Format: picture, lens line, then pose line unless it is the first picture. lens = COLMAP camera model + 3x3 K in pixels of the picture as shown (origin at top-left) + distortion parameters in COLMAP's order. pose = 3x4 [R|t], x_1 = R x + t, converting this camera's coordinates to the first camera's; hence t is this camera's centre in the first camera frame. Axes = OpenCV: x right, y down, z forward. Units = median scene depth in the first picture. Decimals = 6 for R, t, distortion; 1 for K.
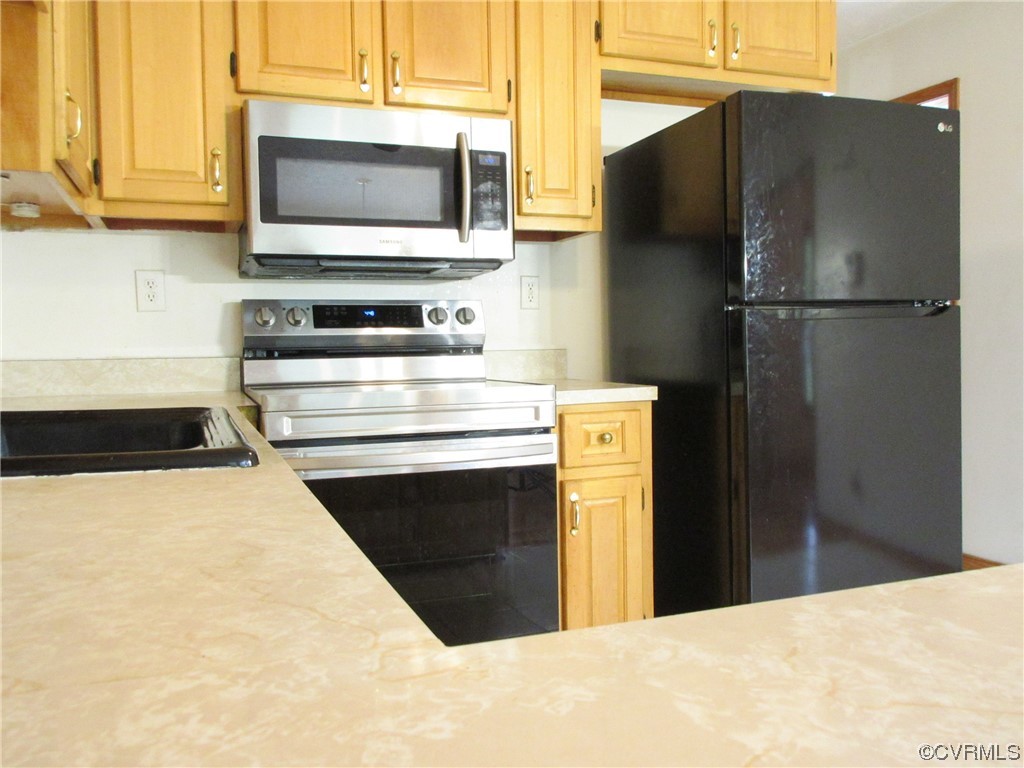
lens RADIAL K [[877.3, 0, 505.7], [0, 877.3, 376.3], [0, 0, 1]] dist [0.002672, 0.025188]
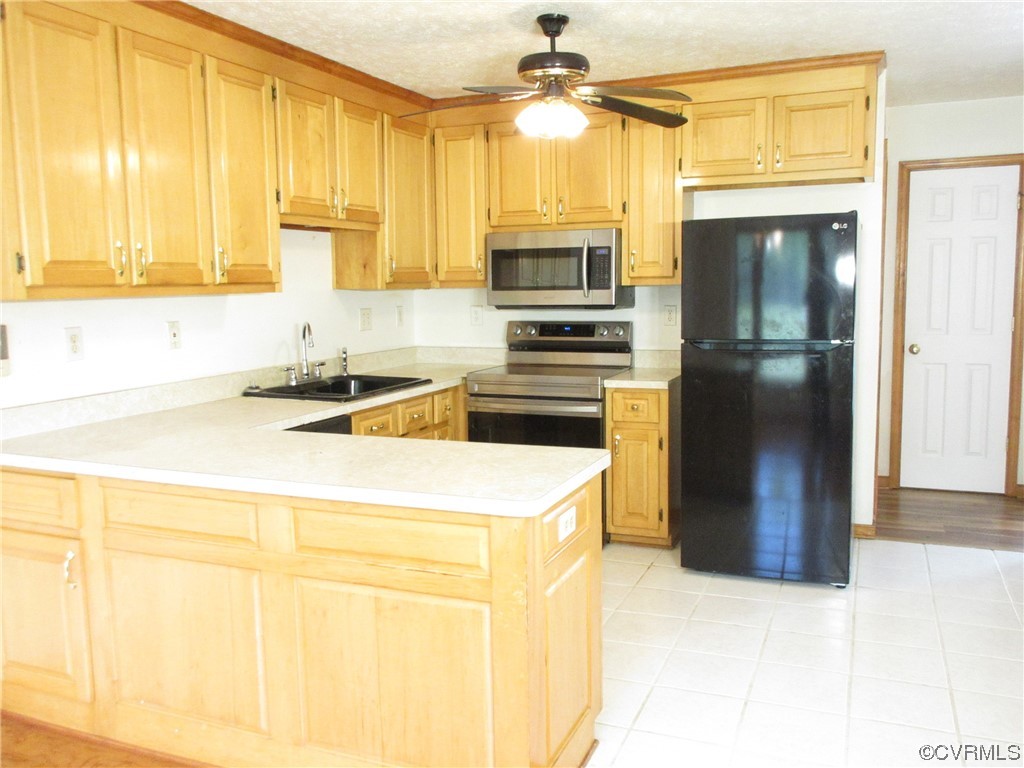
lens RADIAL K [[877.3, 0, 502.4], [0, 877.3, 383.2], [0, 0, 1]] dist [0.002672, 0.025188]
pose [[0.715053, 0.086003, -0.693760, 1.147245], [-0.024504, 0.994877, 0.098075, -0.148699], [0.698641, -0.053129, 0.713497, -0.478955]]
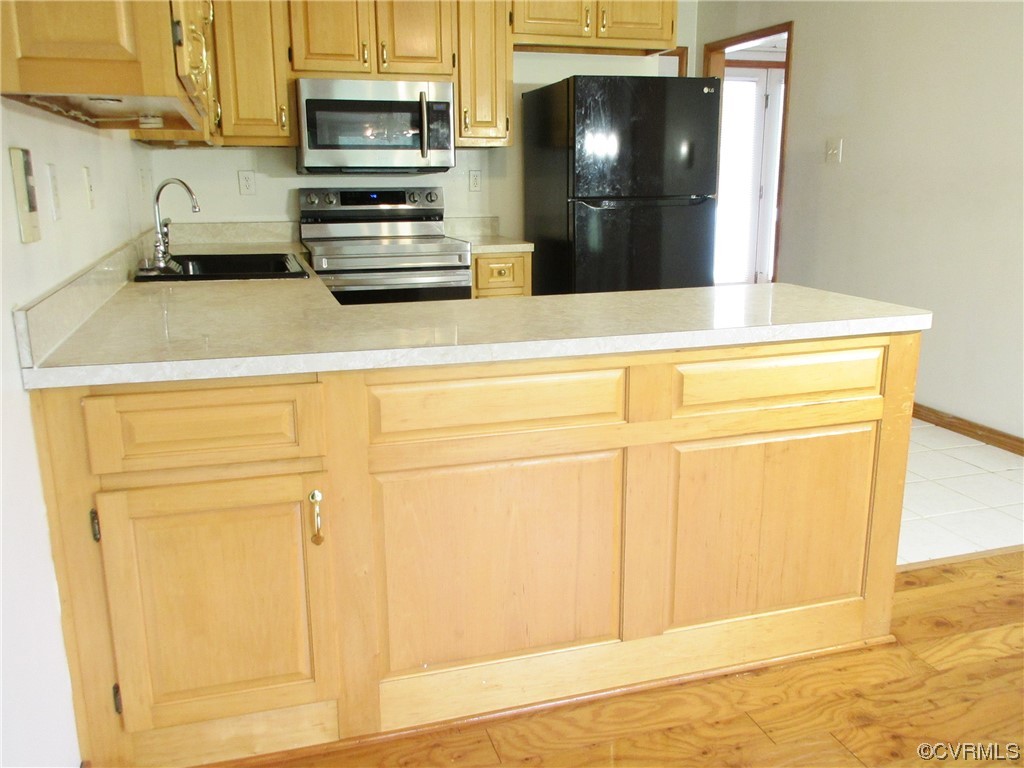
lens RADIAL K [[877.3, 0, 504.7], [0, 877.3, 382.5], [0, 0, 1]] dist [0.002672, 0.025188]
pose [[0.998021, 0.024394, -0.057964, 0.221646], [-0.012932, 0.981614, 0.190439, -0.048777], [0.061543, -0.189313, 0.979986, -0.770139]]
